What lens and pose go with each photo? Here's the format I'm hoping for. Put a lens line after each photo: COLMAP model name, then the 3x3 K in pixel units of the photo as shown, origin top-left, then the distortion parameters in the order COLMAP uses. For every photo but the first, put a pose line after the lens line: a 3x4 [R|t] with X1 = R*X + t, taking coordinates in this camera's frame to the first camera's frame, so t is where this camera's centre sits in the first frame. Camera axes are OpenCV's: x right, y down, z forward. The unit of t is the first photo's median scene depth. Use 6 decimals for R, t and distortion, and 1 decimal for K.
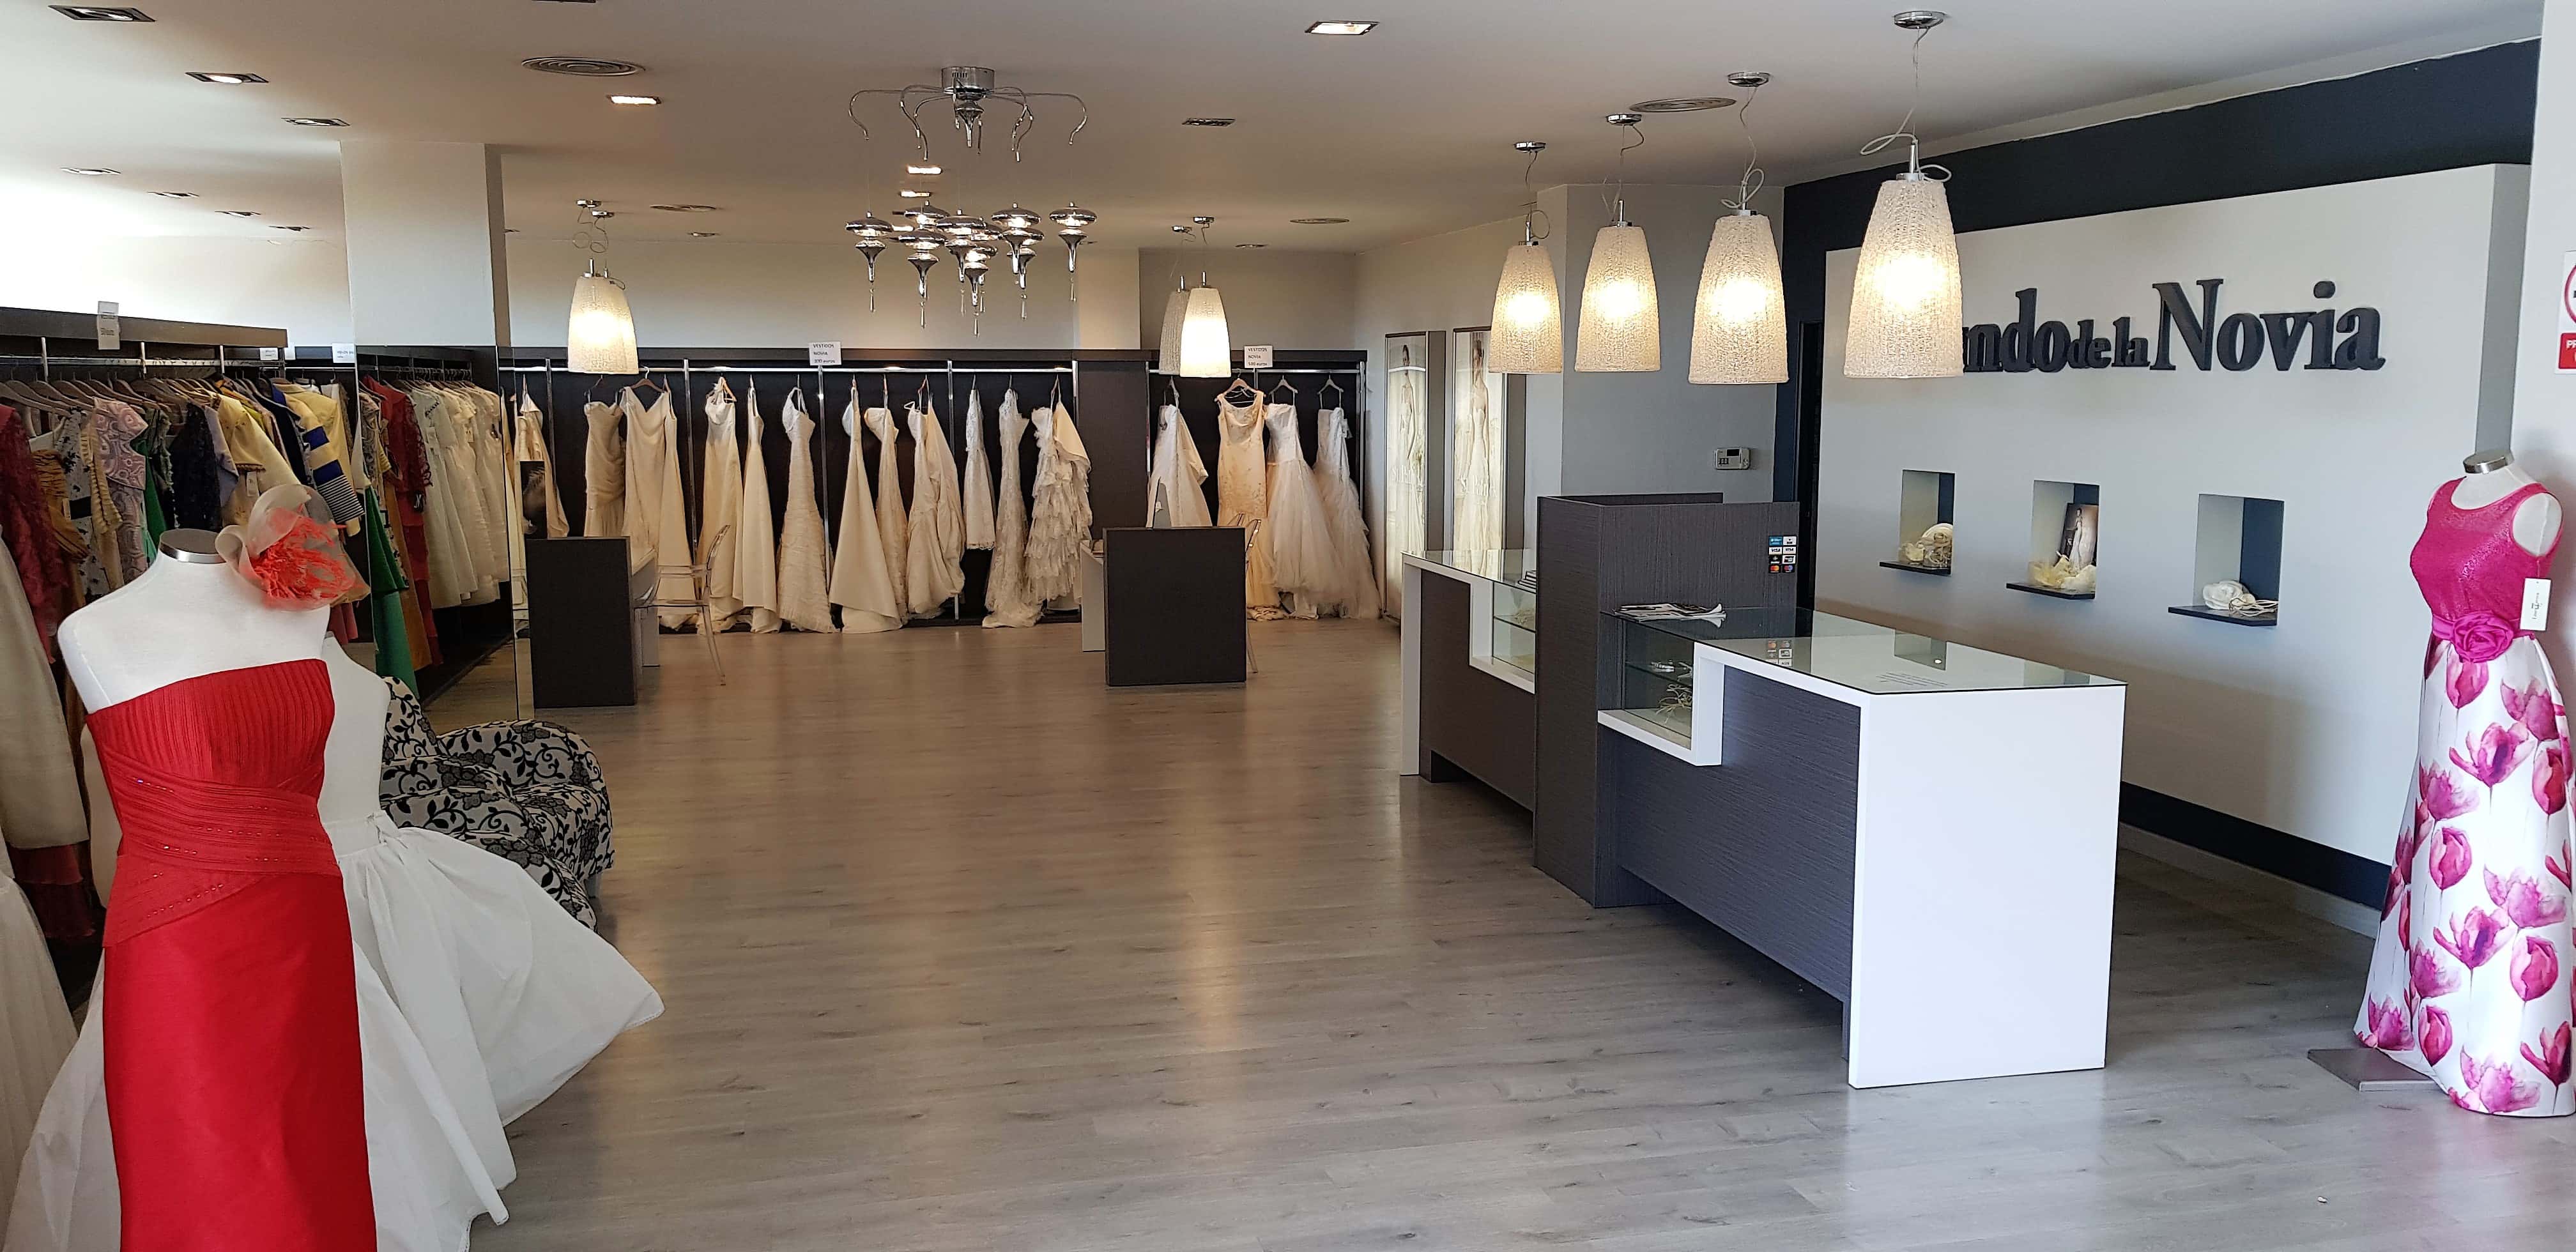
lens RADIAL K [[2001.7, 0, 1306.5], [0, 2001.7, 658.7], [0, 0, 1]] dist [0.102874, -0.195190]
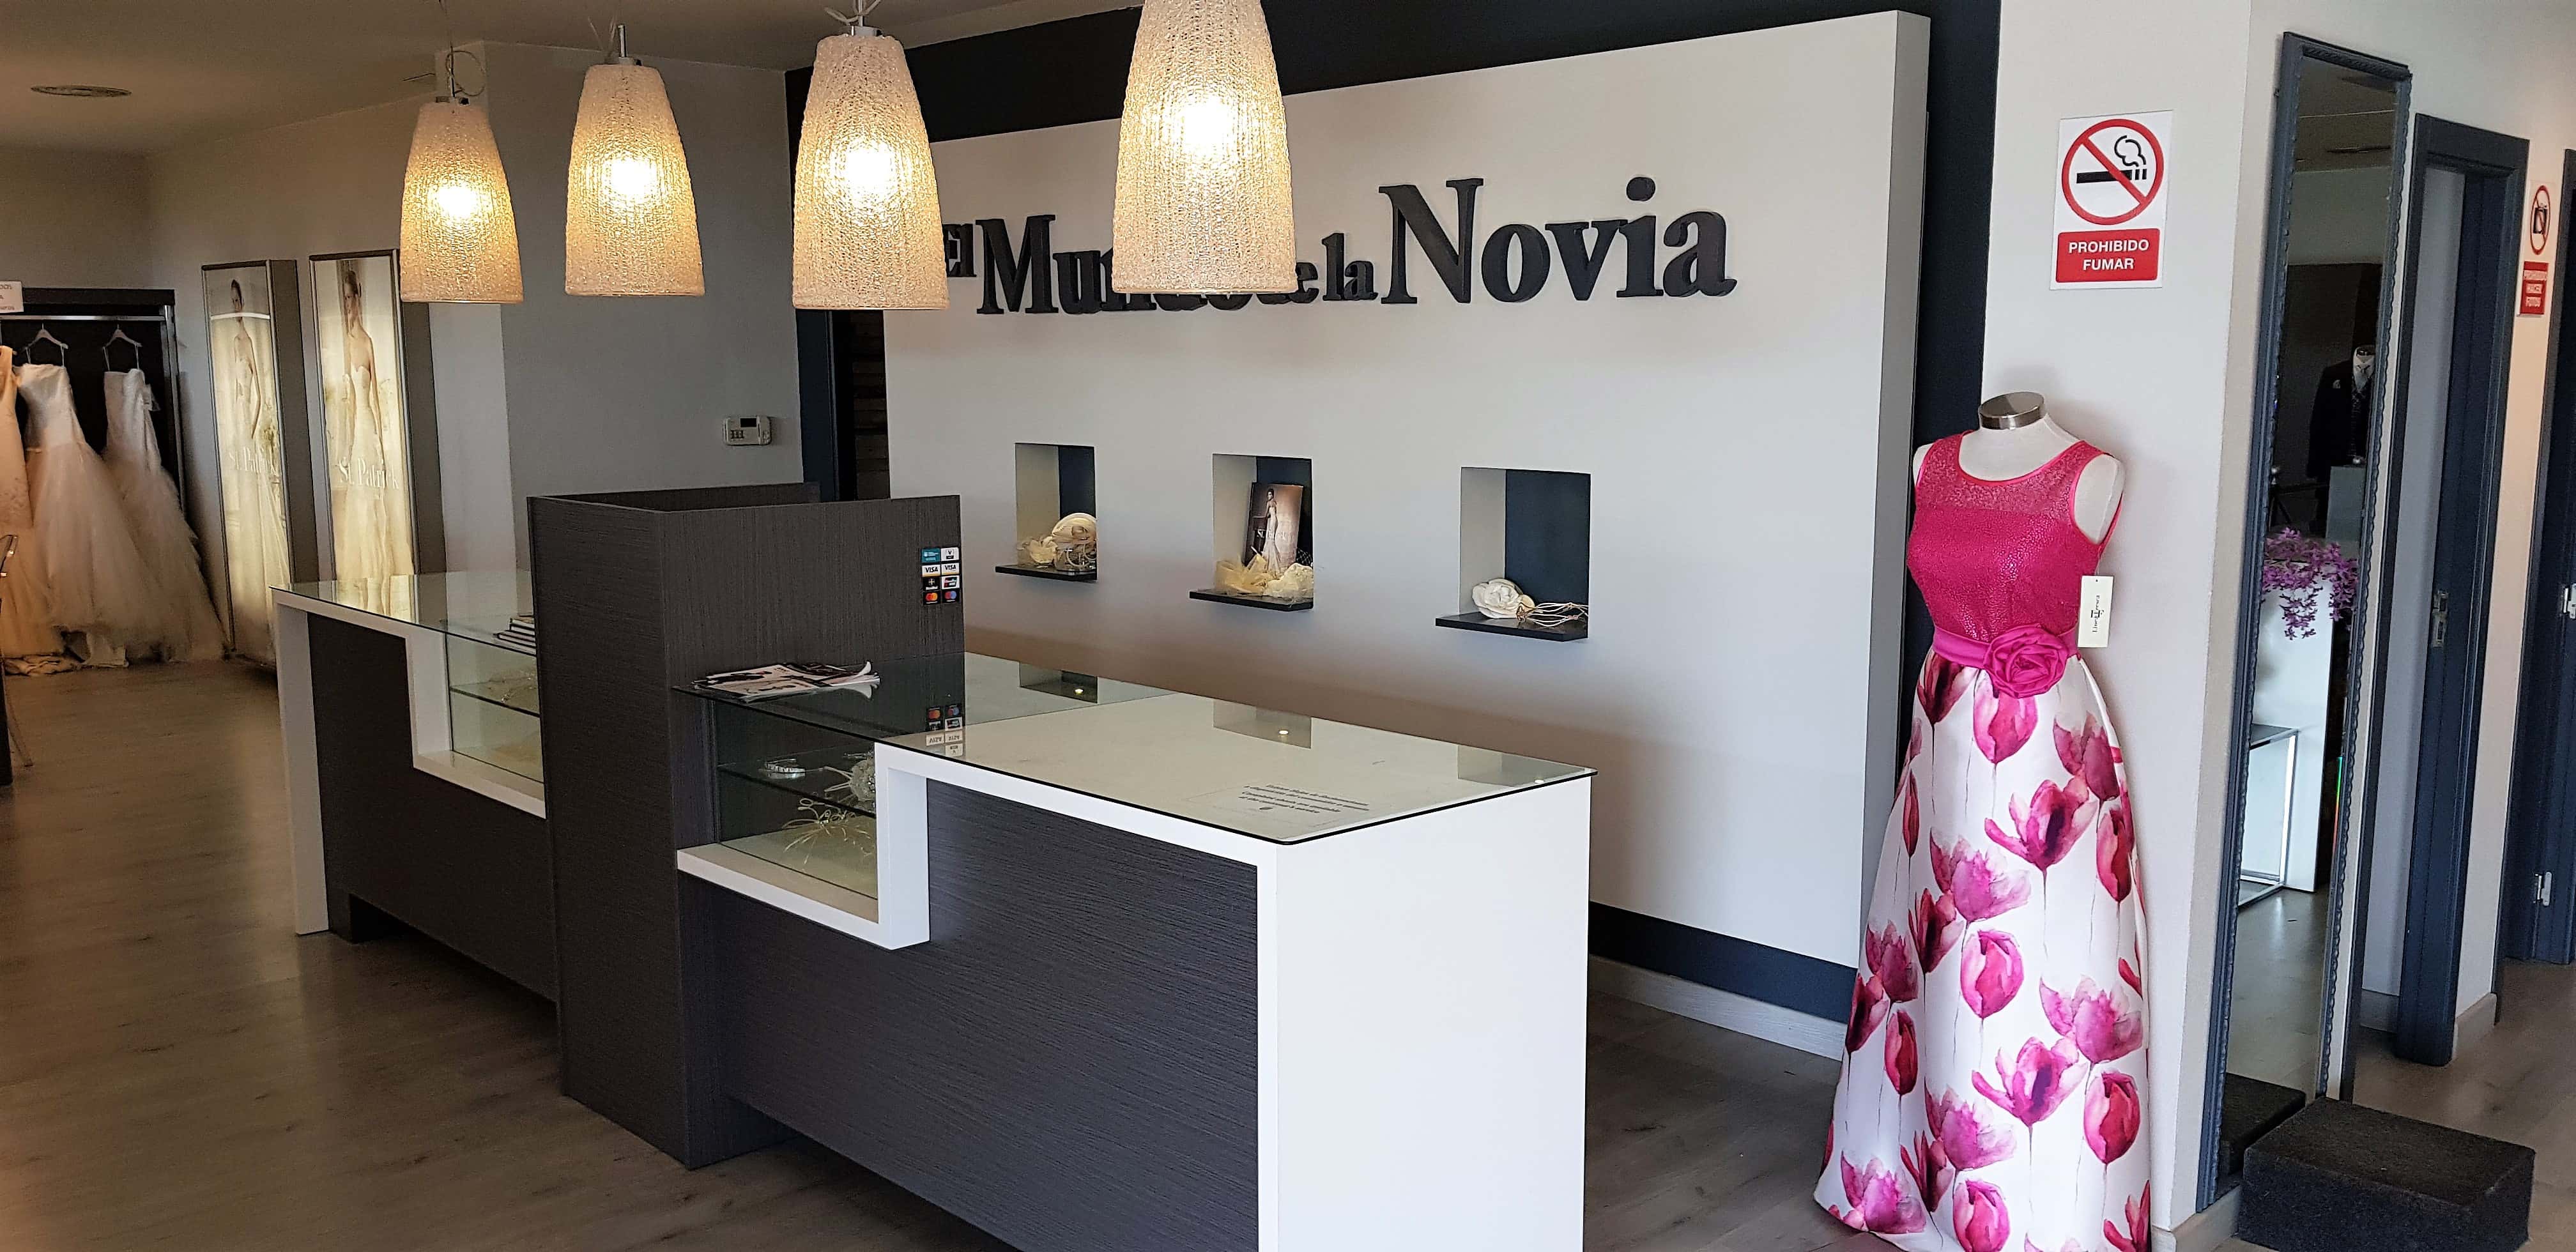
lens RADIAL K [[1999.8, 0, 1290.5], [0, 1999.8, 644.7], [0, 0, 1]] dist [0.107377, -0.185751]
pose [[0.863206, -0.074398, 0.499339, 0.004005], [0.070734, 0.997149, 0.026291, -0.025870], [-0.499872, 0.012626, 0.866007, 0.253164]]
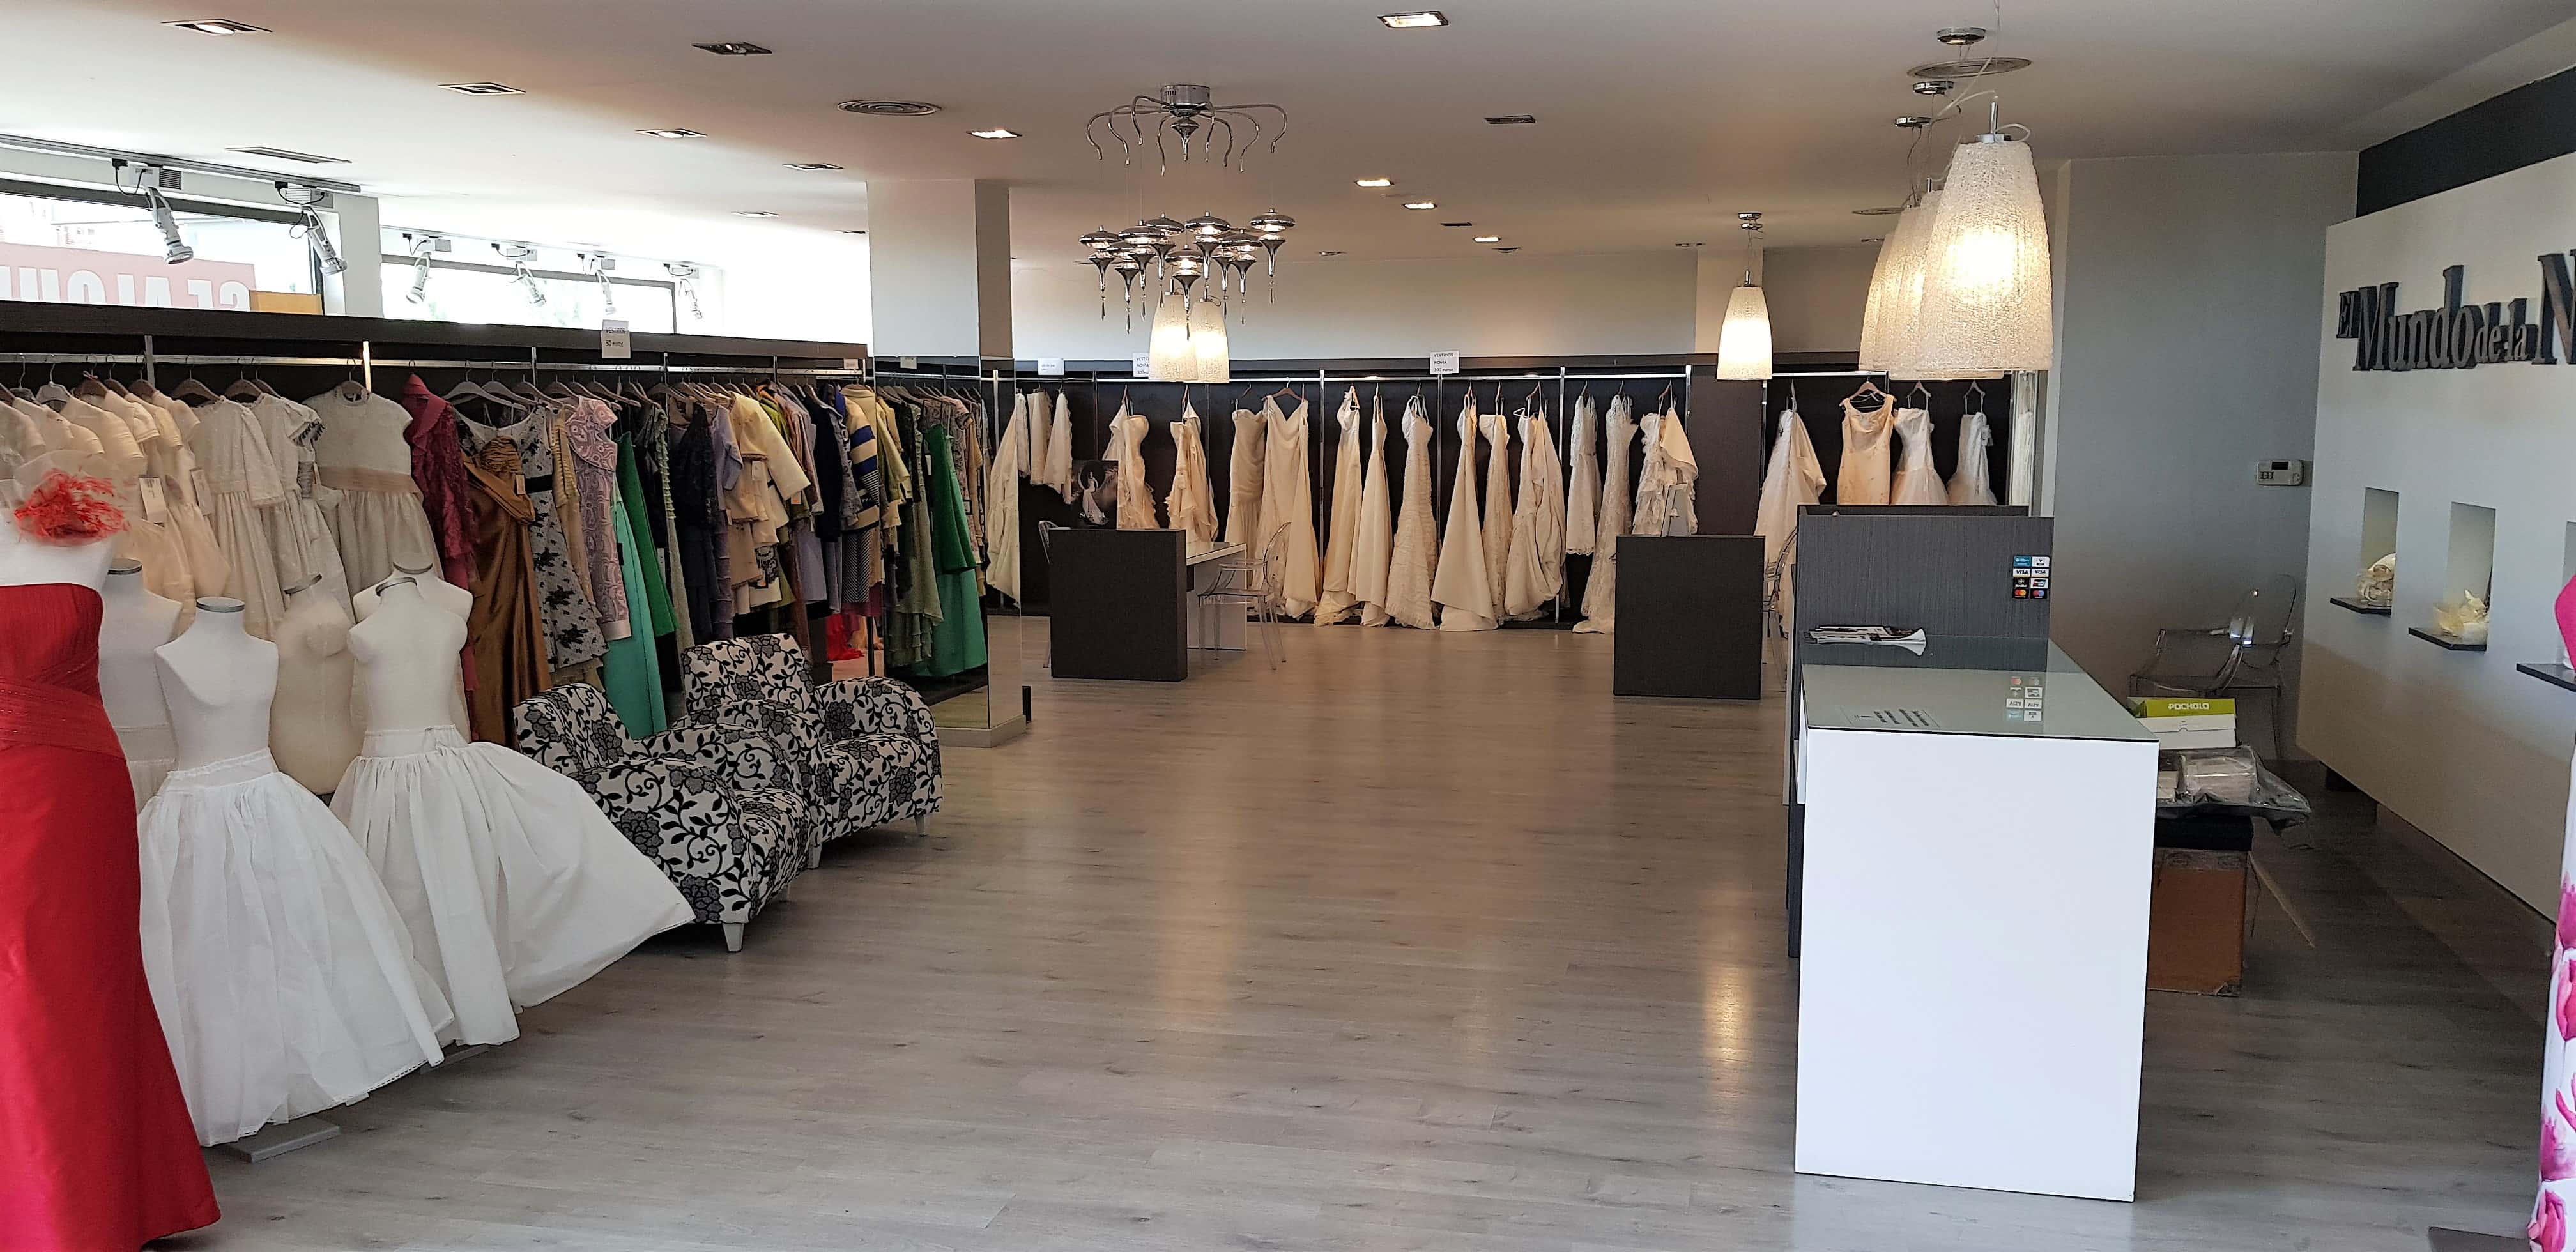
lens RADIAL K [[2000.1, 0, 1284.9], [0, 2000.1, 659.0], [0, 0, 1]] dist [0.138350, -0.281864]
pose [[0.891869, 0.058742, -0.448462, 0.231613], [-0.061177, 0.998086, 0.009071, -0.003276], [0.448136, 0.019345, 0.893756, 0.051301]]
